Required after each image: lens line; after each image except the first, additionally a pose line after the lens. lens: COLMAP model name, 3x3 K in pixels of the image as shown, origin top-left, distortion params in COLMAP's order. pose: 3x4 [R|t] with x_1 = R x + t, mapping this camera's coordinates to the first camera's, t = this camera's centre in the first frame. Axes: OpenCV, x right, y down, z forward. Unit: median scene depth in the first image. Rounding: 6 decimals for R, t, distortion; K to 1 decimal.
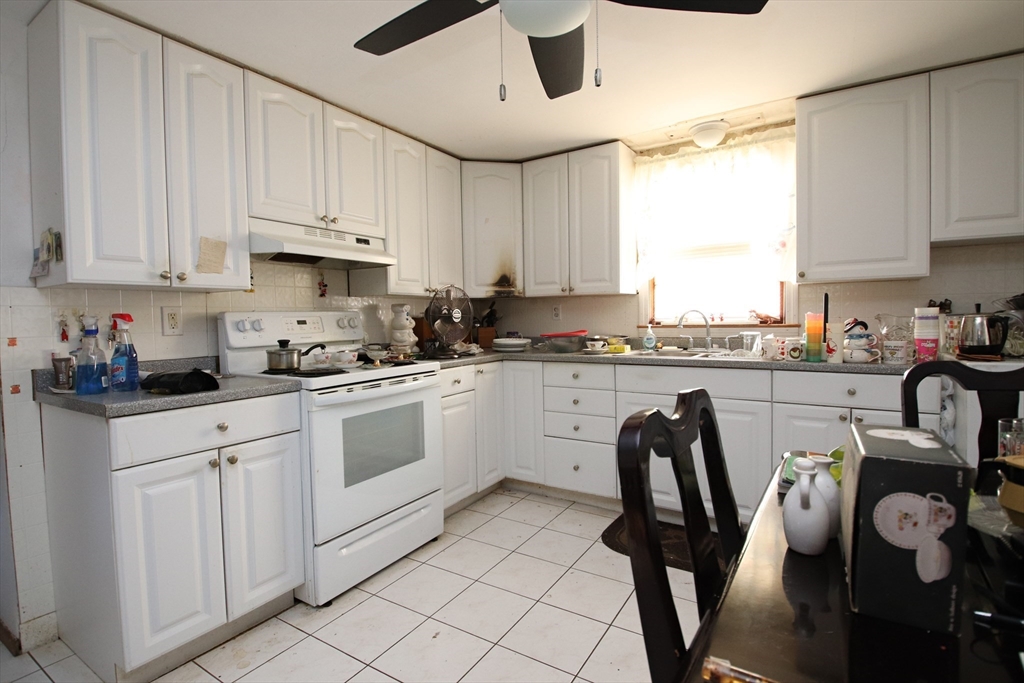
lens RADIAL K [[485.7, 0, 509.5], [0, 485.7, 340.7], [0, 0, 1]] dist [0.004944, -0.018678]
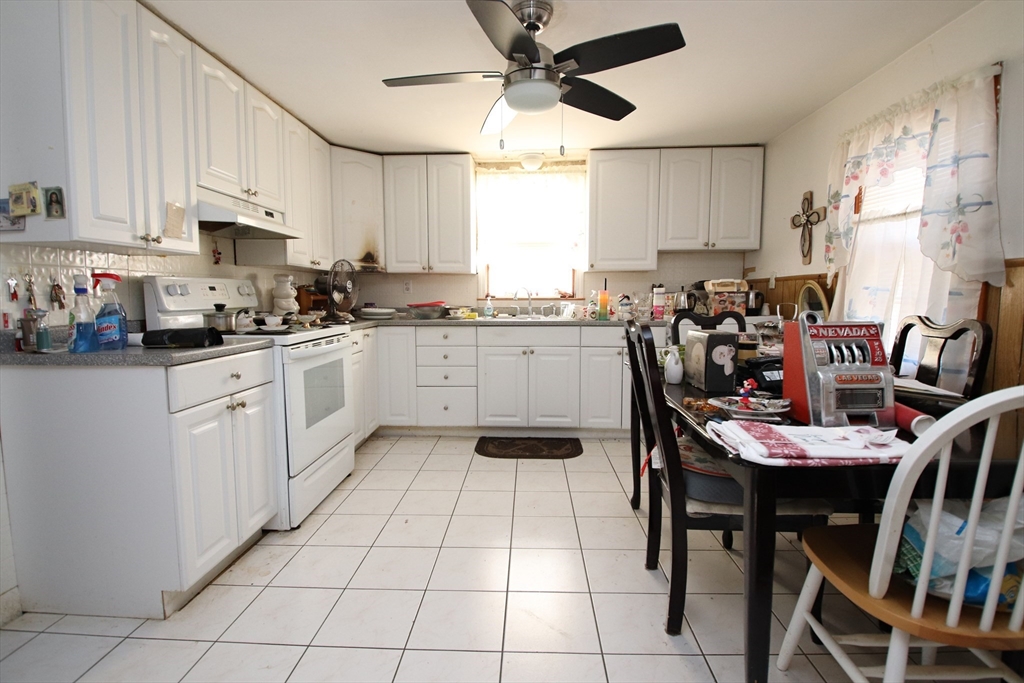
lens RADIAL K [[485.7, 0, 501.8], [0, 485.7, 340.8], [0, 0, 1]] dist [0.004944, -0.018678]
pose [[0.867555, -0.028532, 0.496522, -0.392567], [0.008040, 0.999027, 0.043361, 0.031968], [-0.497276, -0.033626, 0.866940, -0.195320]]
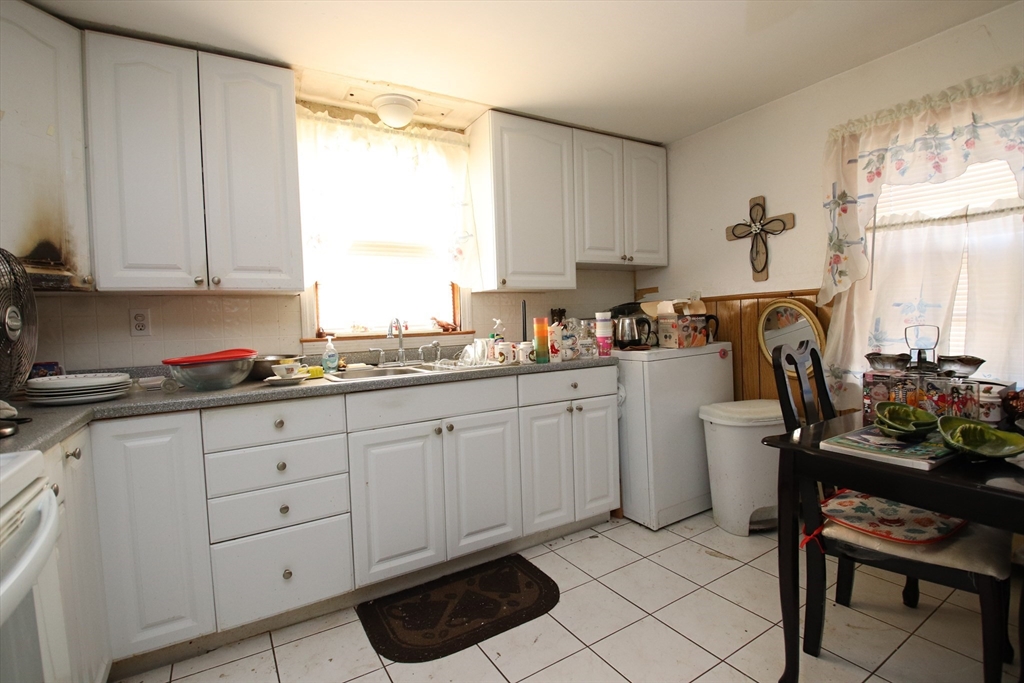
lens RADIAL K [[485.7, 0, 512.9], [0, 485.7, 338.9], [0, 0, 1]] dist [0.004944, -0.018678]
pose [[0.429540, -0.030081, 0.902547, -0.299116], [0.070519, 0.997510, -0.000315, -0.011409], [-0.900290, 0.063782, 0.430592, 0.495925]]
